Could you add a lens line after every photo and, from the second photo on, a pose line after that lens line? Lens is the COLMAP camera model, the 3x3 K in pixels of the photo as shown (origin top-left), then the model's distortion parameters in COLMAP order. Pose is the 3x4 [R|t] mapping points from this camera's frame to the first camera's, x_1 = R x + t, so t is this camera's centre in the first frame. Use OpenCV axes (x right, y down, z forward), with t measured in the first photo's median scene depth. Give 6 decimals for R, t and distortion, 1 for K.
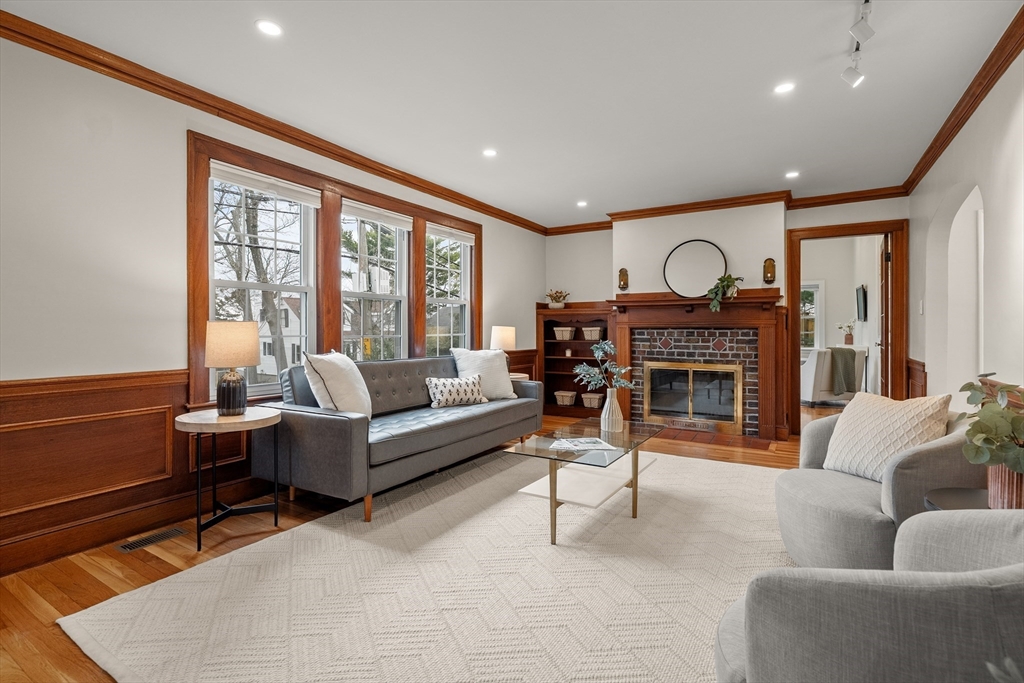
lens RADIAL K [[485.8, 0, 513.9], [0, 485.8, 334.7], [0, 0, 1]] dist [-0.002982, -0.000364]
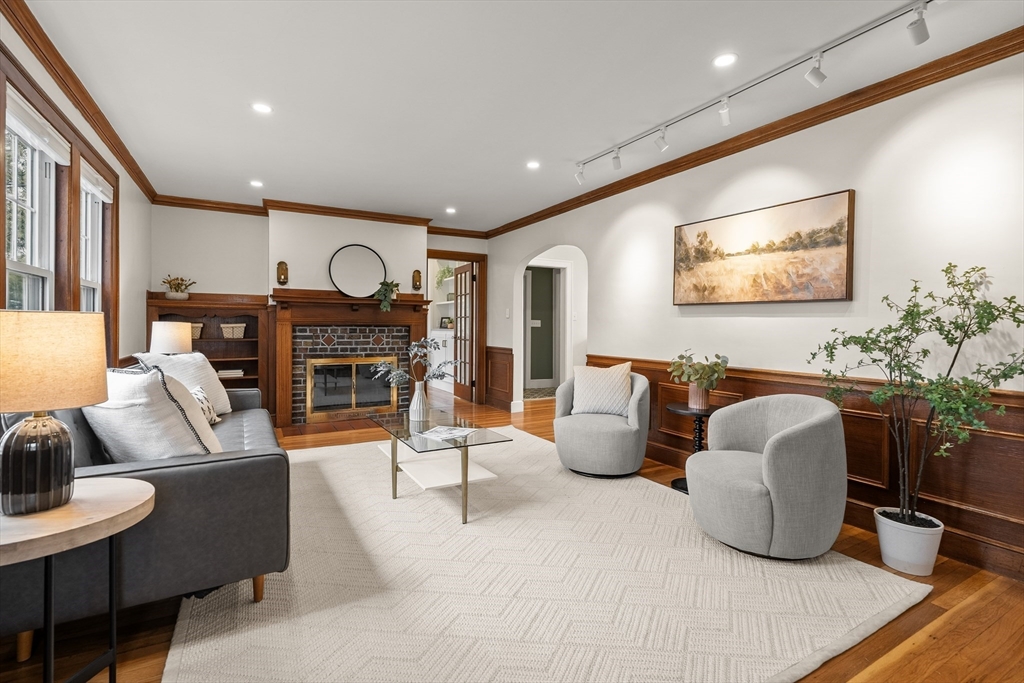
lens RADIAL K [[464.8, 0, 510.7], [0, 464.8, 336.8], [0, 0, 1]] dist [-0.003075, 0.000301]
pose [[0.497425, -0.016198, 0.867356, -0.363044], [0.003711, 0.999856, 0.016544, -0.004338], [-0.867499, -0.005010, 0.497413, 0.181546]]
